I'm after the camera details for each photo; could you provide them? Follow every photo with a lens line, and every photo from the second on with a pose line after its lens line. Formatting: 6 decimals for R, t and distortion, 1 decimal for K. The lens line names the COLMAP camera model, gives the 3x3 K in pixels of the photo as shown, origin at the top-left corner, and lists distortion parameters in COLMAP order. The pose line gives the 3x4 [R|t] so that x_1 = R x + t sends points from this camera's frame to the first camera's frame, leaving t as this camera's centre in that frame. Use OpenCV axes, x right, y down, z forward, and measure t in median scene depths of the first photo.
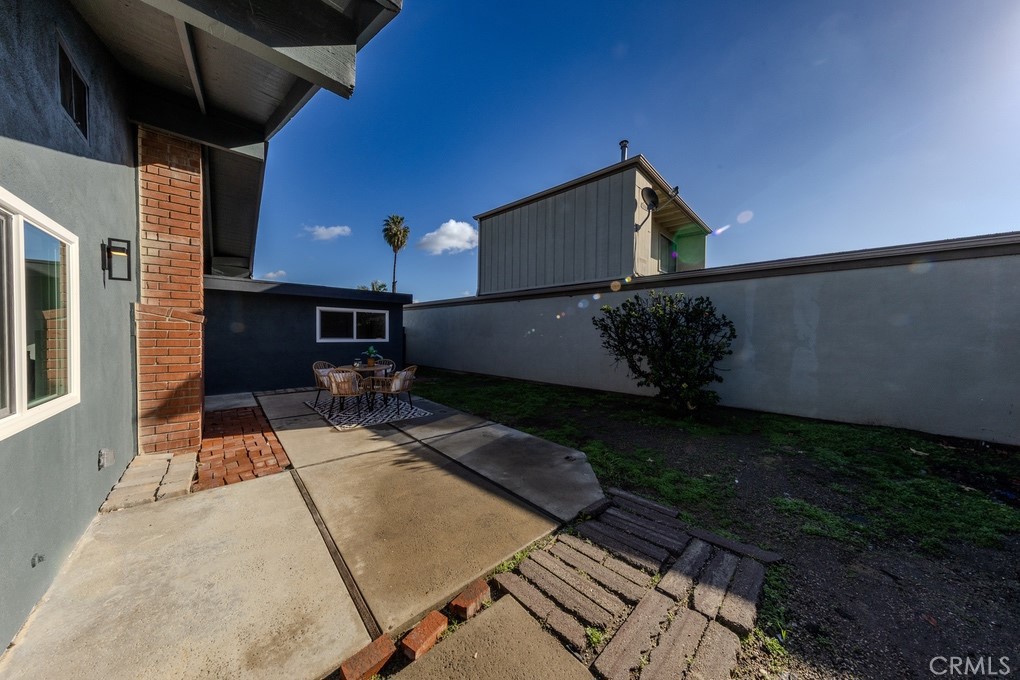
lens RADIAL K [[321.8, 0, 515.4], [0, 321.8, 340.5], [0, 0, 1]] dist [0.000666, 0.000038]
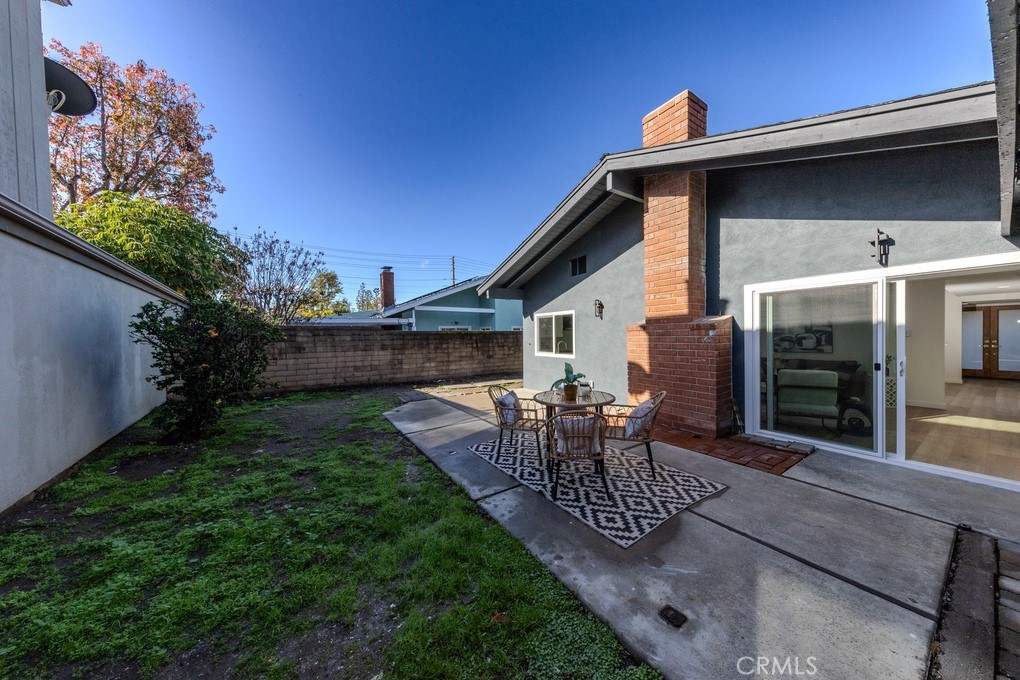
lens RADIAL K [[321.8, 0, 515.4], [0, 321.8, 340.5], [0, 0, 1]] dist [0.000666, 0.000038]
pose [[-0.988688, 0.004894, 0.149910, -0.710298], [0.009775, 0.999445, 0.031841, -0.065073], [-0.149671, 0.032946, -0.988187, 2.535844]]
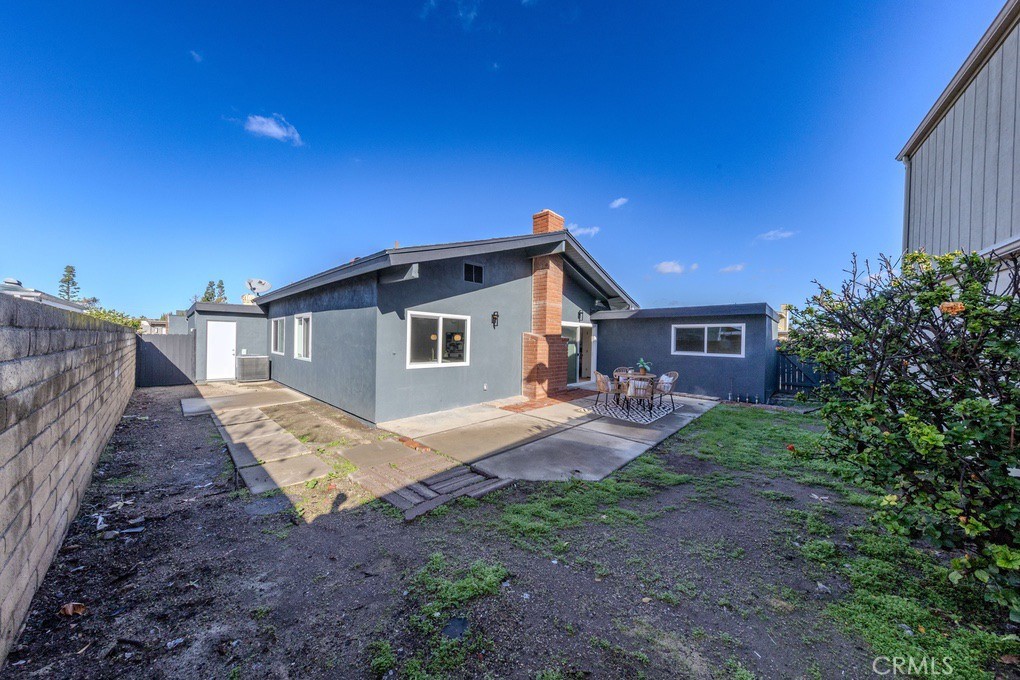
lens RADIAL K [[321.8, 0, 515.4], [0, 321.8, 340.5], [0, 0, 1]] dist [0.000666, 0.000038]
pose [[0.079527, 0.000865, -0.996832, 1.149426], [-0.038903, 0.999240, -0.002237, -0.044490], [0.996073, 0.038958, 0.079500, 0.686289]]
